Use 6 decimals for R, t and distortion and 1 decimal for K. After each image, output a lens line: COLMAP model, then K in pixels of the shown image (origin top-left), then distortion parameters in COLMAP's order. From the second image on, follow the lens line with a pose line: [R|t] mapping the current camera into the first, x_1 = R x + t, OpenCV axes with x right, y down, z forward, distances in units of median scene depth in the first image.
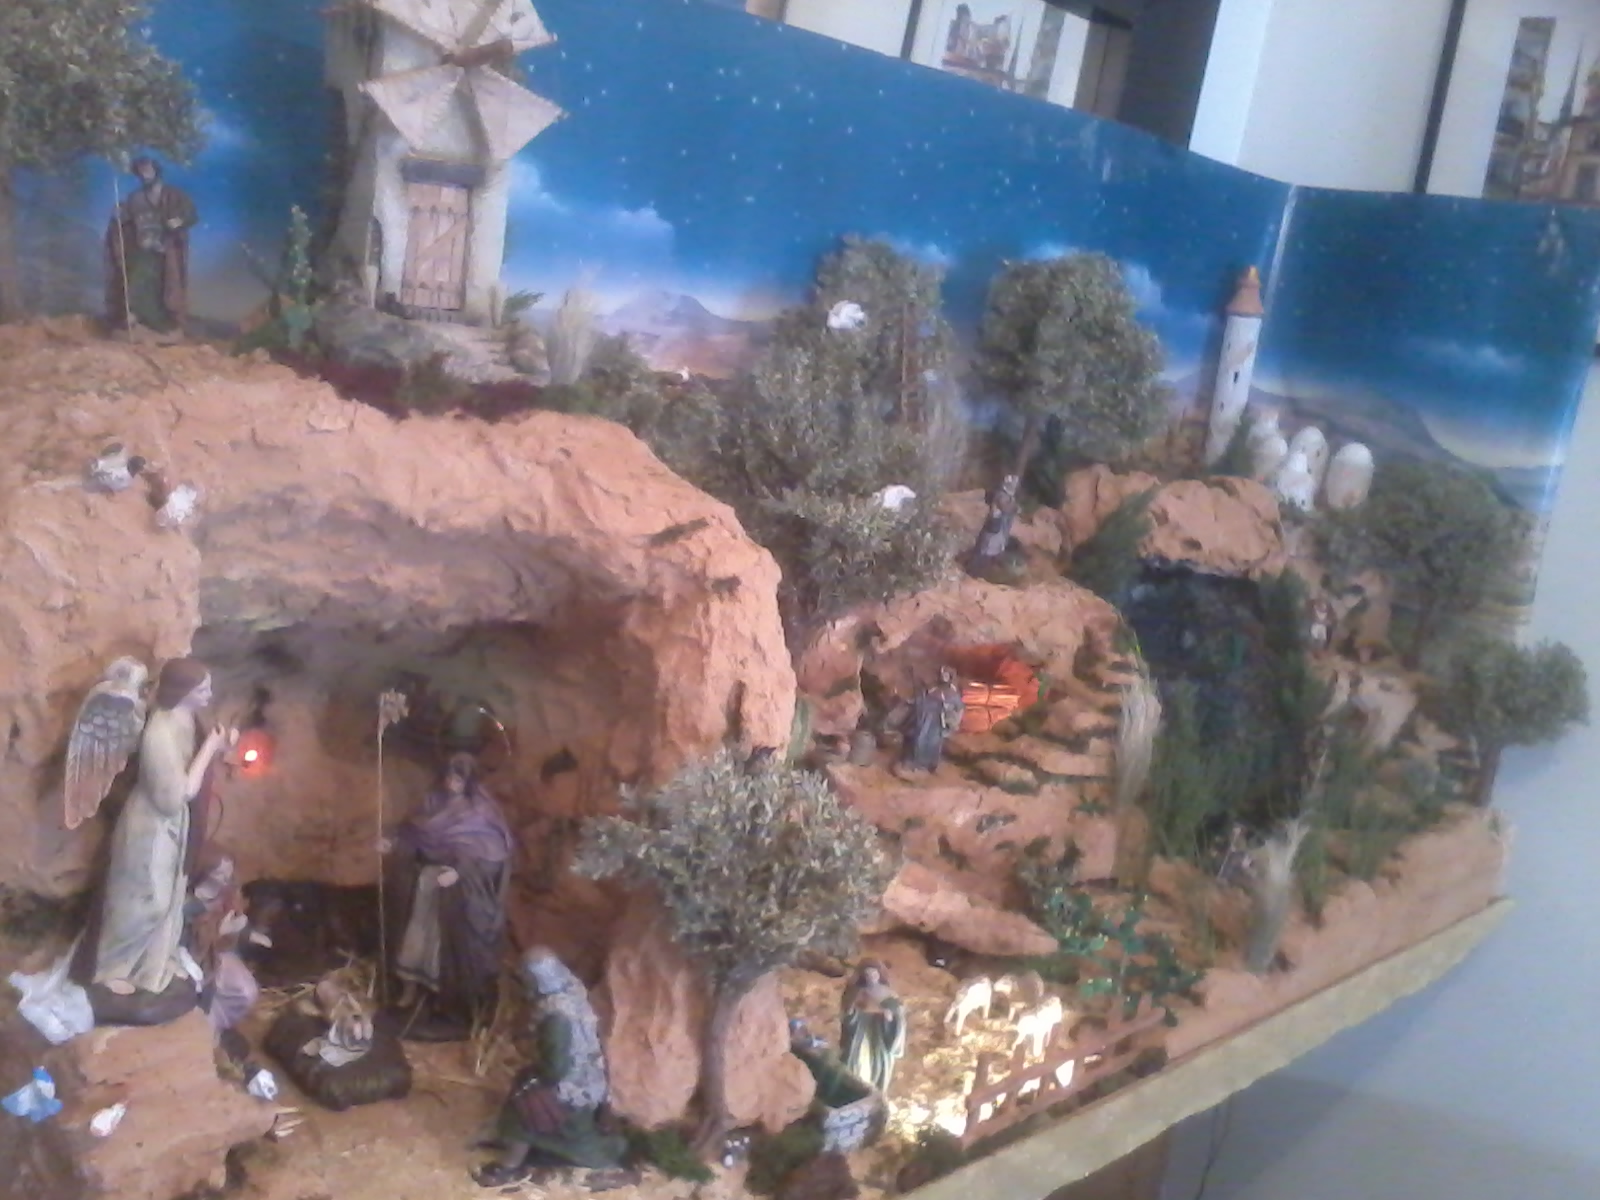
lens RADIAL K [[1600.0, 0, 800.0], [0, 1600.0, 600.0], [0, 0, 1]] dist [-0.102294, 0.218049]
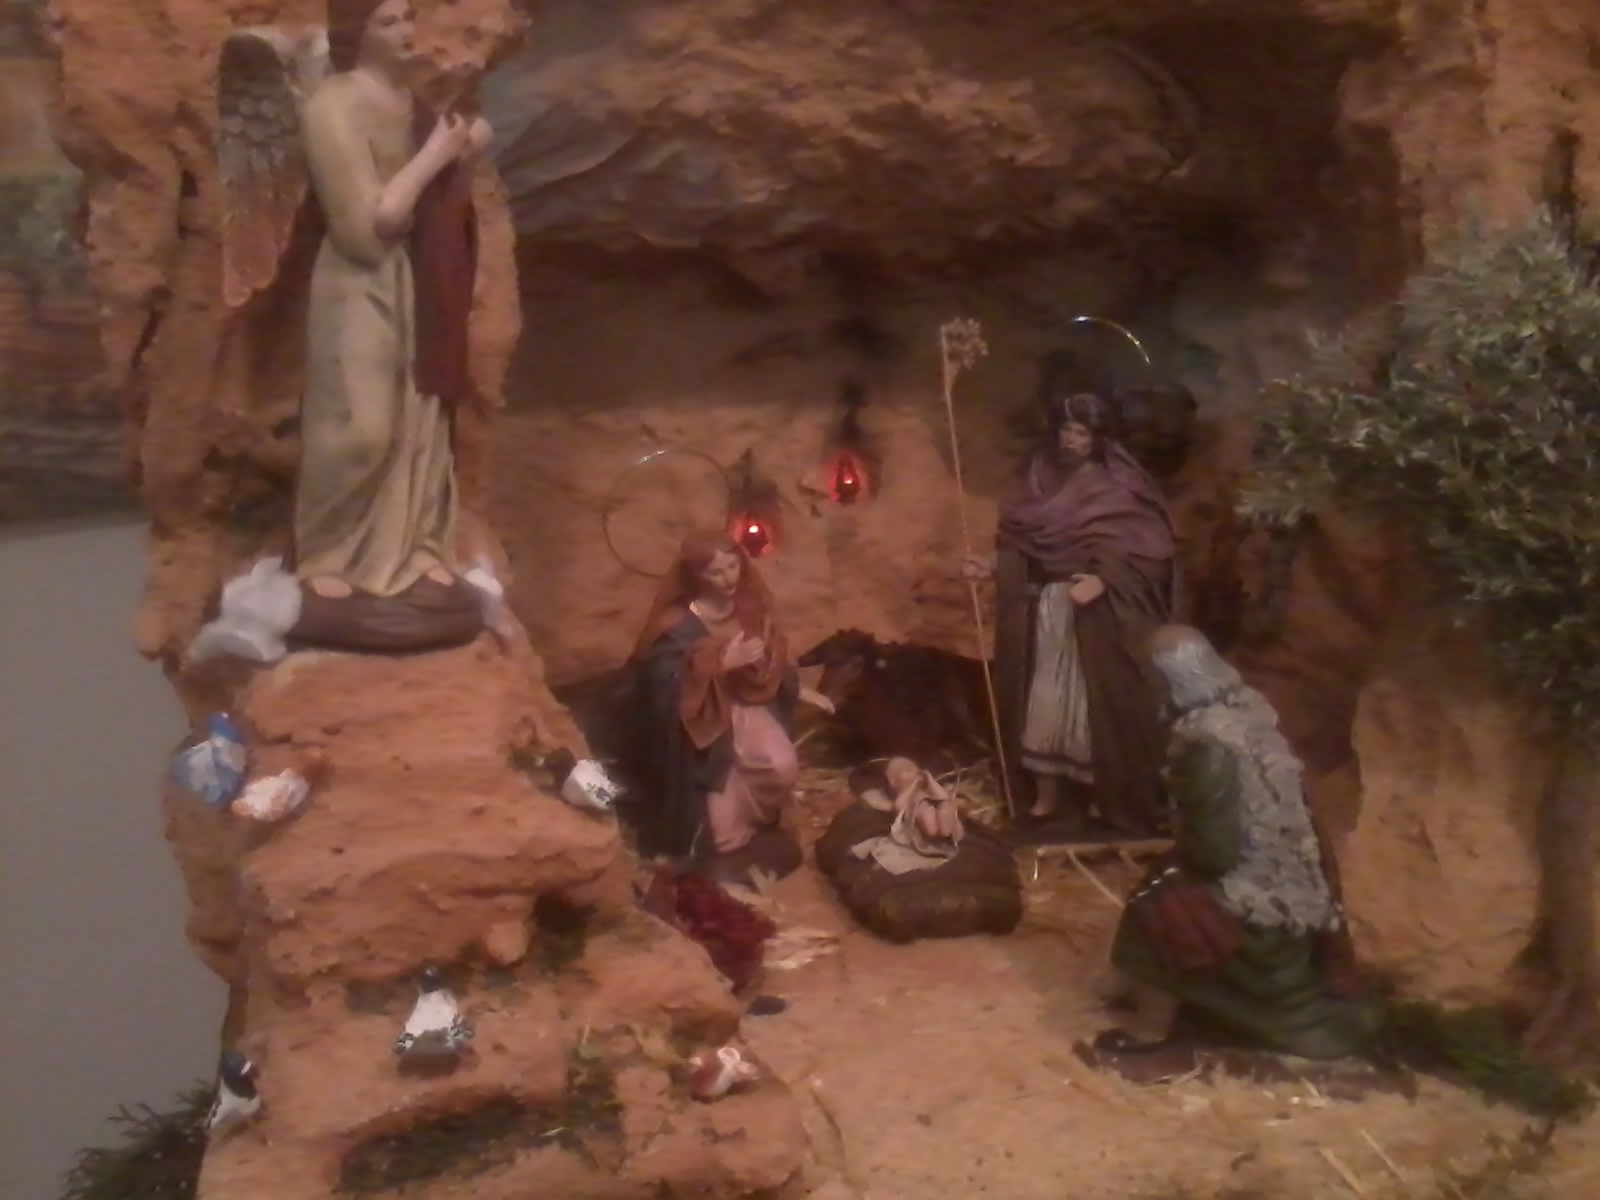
lens RADIAL K [[1507.2, 0, 800.0], [0, 1507.2, 600.0], [0, 0, 1]] dist [0.014376, -0.006567]
pose [[0.837717, -0.083360, -0.539705, 0.006291], [0.059833, 0.996342, -0.061018, 0.232355], [0.542817, 0.018824, 0.839640, 0.500940]]
